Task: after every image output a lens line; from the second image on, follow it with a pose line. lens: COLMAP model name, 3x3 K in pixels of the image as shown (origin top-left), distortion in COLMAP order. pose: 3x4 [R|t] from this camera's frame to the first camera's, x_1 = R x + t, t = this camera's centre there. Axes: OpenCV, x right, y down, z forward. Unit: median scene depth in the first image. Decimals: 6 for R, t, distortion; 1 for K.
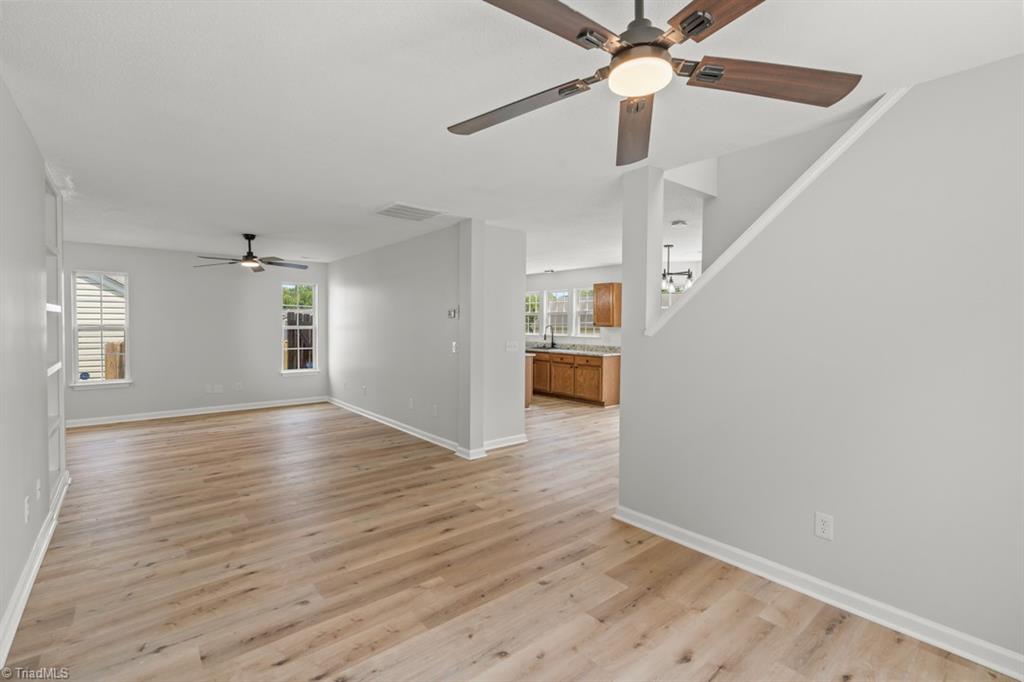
lens RADIAL K [[459.8, 0, 510.2], [0, 459.8, 332.6], [0, 0, 1]] dist [-0.005186, 0.004335]
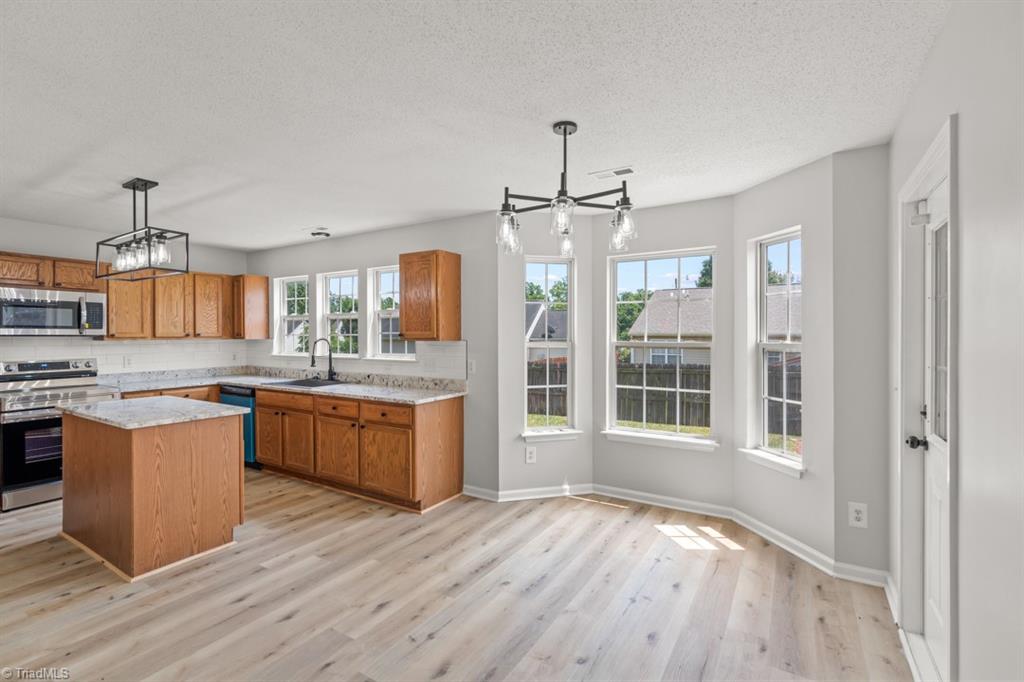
lens RADIAL K [[459.8, 0, 507.8], [0, 459.8, 339.3], [0, 0, 1]] dist [-0.005186, 0.004335]
pose [[0.949187, -0.006270, 0.314649, 0.134206], [0.010341, 0.999883, -0.011270, -0.007487], [-0.314542, 0.013951, 0.949141, 0.490562]]
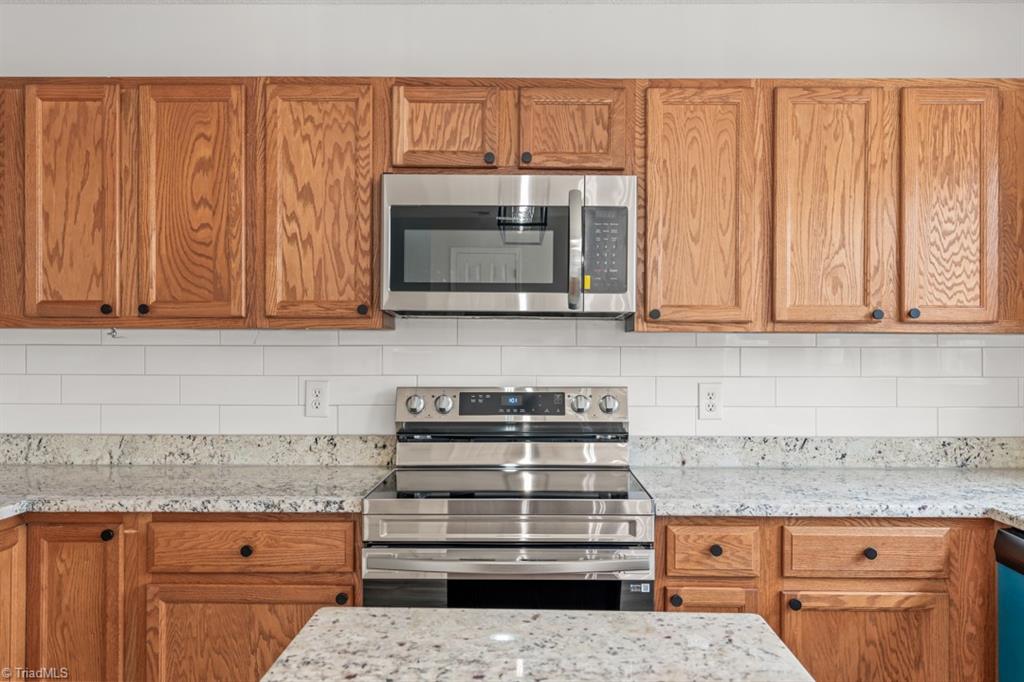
lens RADIAL K [[861.5, 0, 512.9], [0, 861.5, 337.5], [0, 0, 1]] dist [0.000066, 0.012502]
pose [[0.764165, 0.000049, -0.645021, 0.022476], [-0.016983, 0.999655, -0.020044, -0.007670], [0.644797, 0.026271, 0.763902, 0.882475]]
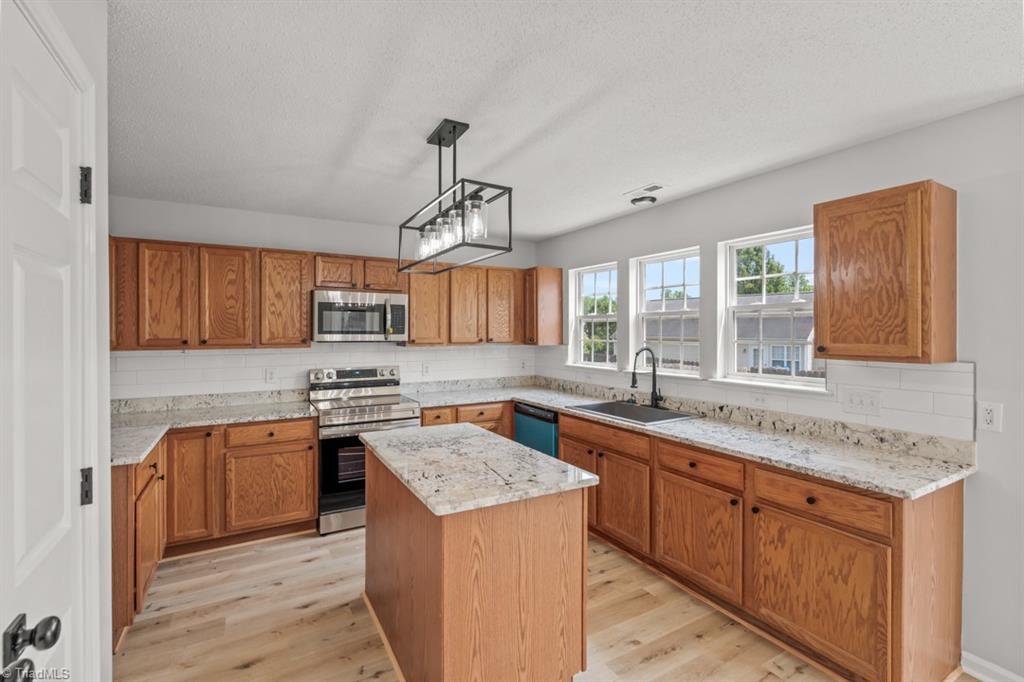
lens RADIAL K [[459.8, 0, 513.6], [0, 459.8, 337.1], [0, 0, 1]] dist [-0.005186, 0.004335]
pose [[0.985786, 0.000679, -0.168005, 0.047574], [-0.002549, 0.999937, -0.010912, -0.022222], [0.167988, 0.011185, 0.985726, 0.692223]]
